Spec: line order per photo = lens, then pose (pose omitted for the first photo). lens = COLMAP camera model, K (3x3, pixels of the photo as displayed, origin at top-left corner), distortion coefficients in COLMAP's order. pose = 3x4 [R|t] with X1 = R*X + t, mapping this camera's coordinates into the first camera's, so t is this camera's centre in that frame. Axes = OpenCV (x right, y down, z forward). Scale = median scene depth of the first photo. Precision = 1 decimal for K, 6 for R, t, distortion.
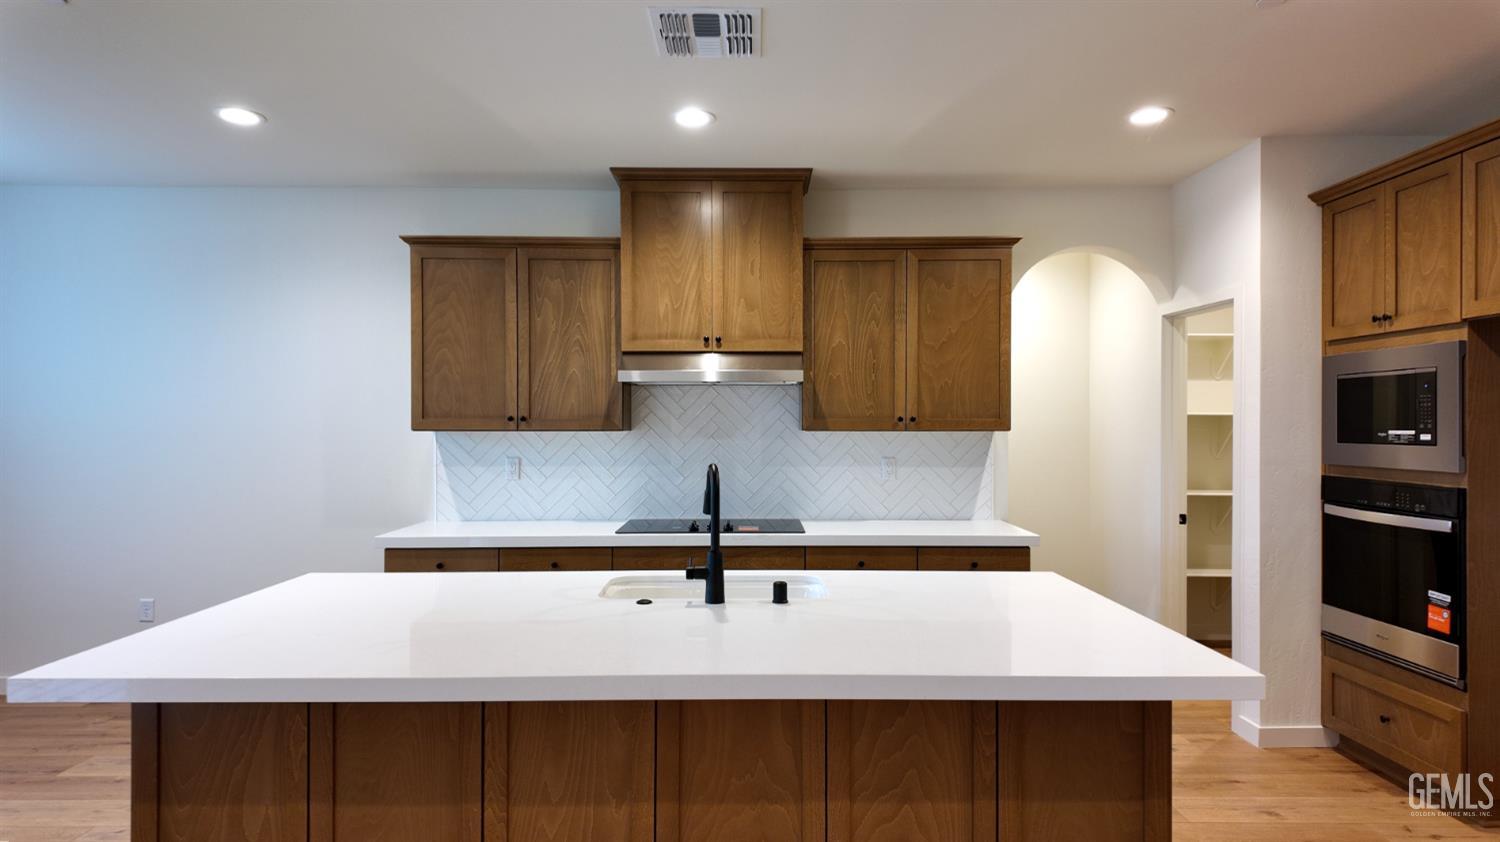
lens RADIAL K [[867.7, 0, 757.7], [0, 867.7, 431.4], [0, 0, 1]] dist [0.044588, -0.000331]
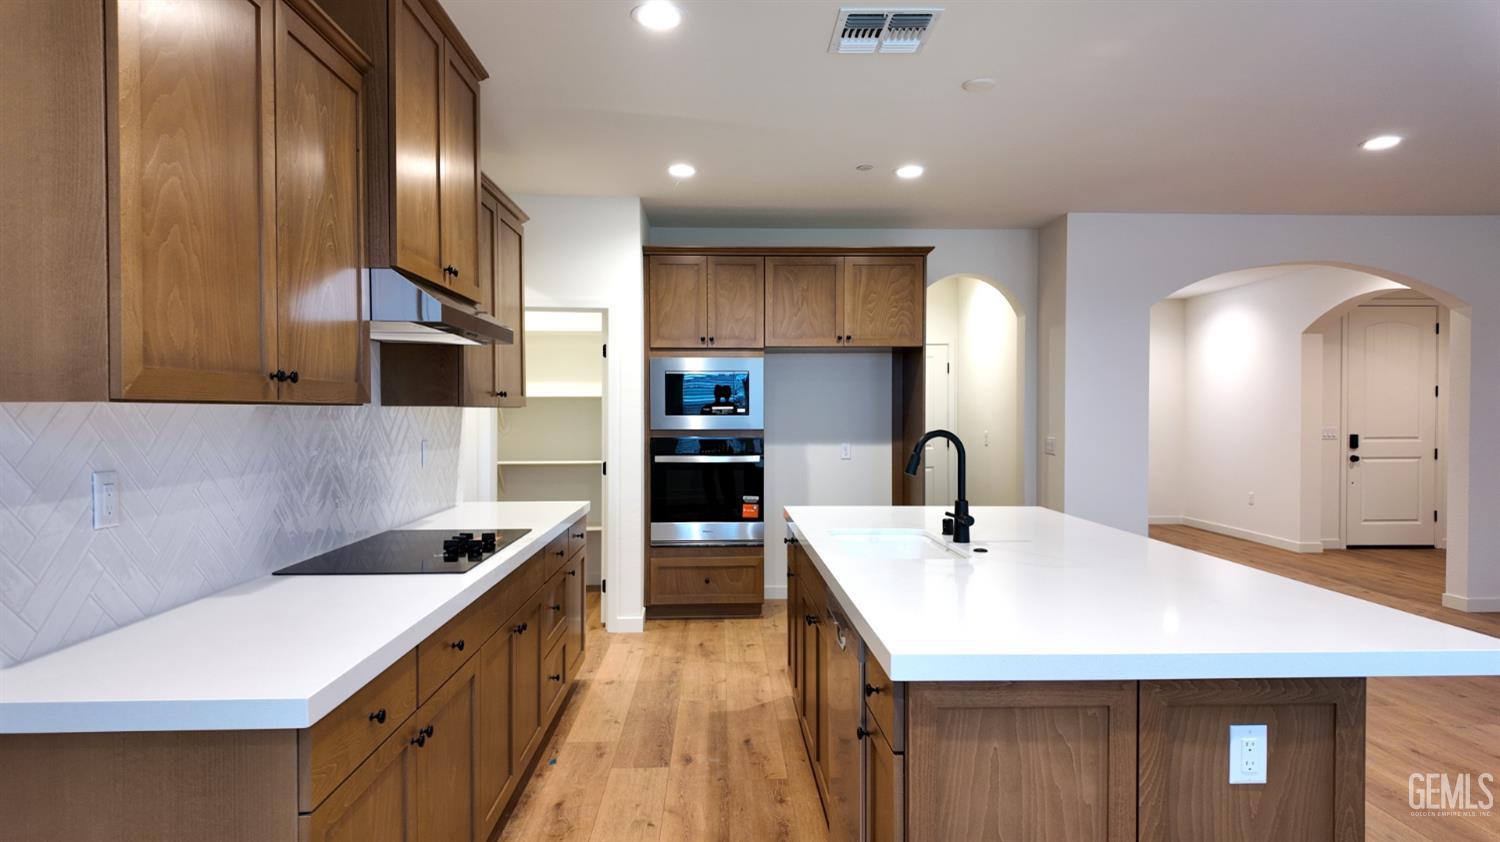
lens RADIAL K [[870.0, 0, 750.0], [0, 870.0, 421.0], [0, 0, 1]] dist [0.043378, -0.000125]
pose [[-0.023256, -0.012893, 0.999646, -0.749812], [0.007975, 0.999883, 0.013082, 0.003961], [-0.999698, 0.008277, -0.023151, 0.781865]]
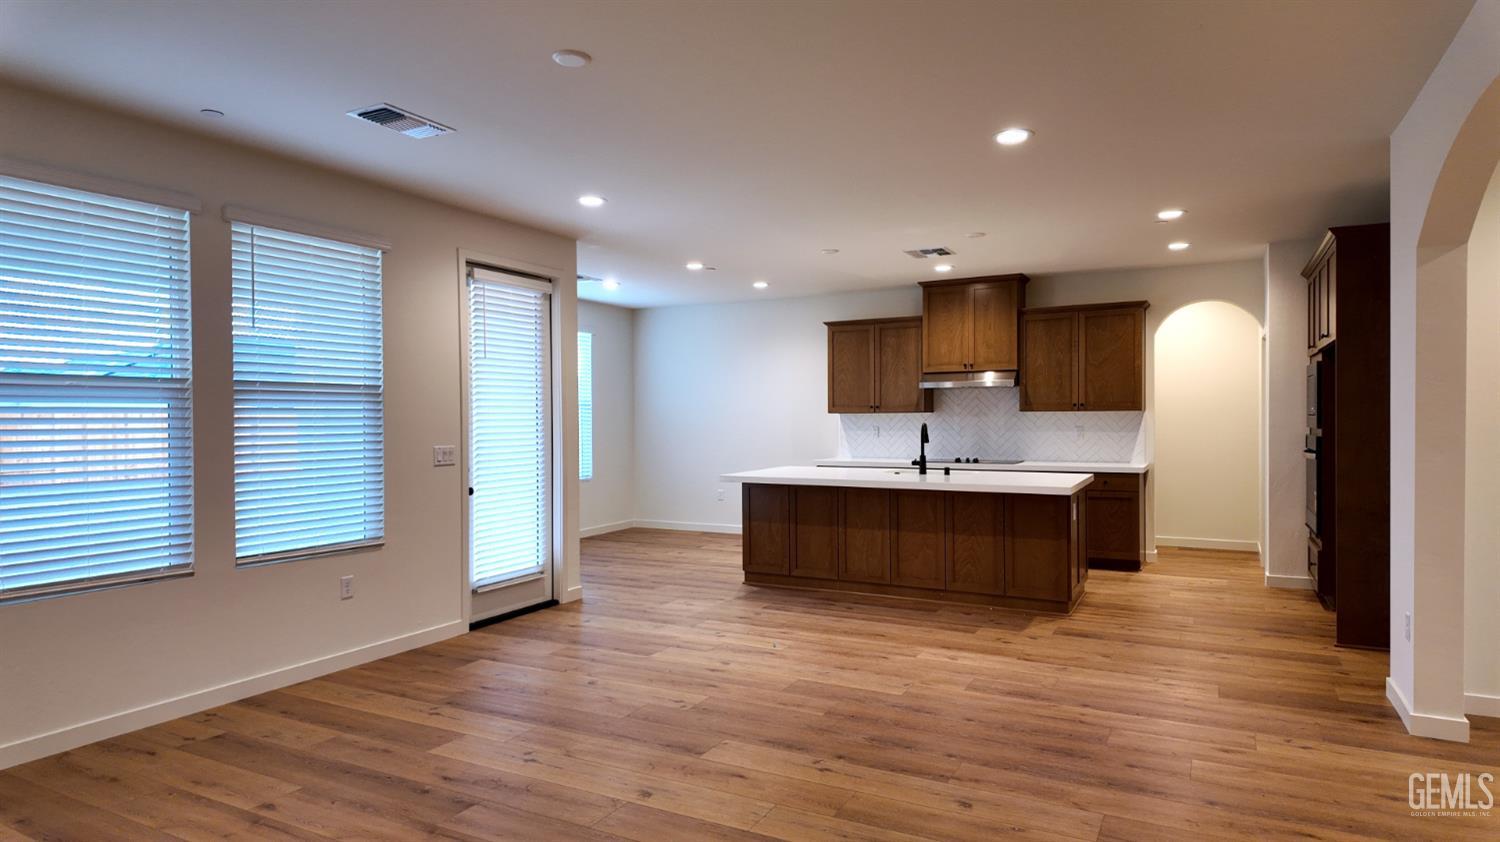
lens RADIAL K [[867.7, 0, 757.7], [0, 867.7, 431.4], [0, 0, 1]] dist [0.044588, -0.000331]
pose [[0.880188, 0.002396, -0.474620, 0.459489], [0.002714, 0.999945, 0.010082, 0.022268], [0.474618, -0.010162, 0.880133, -0.949044]]
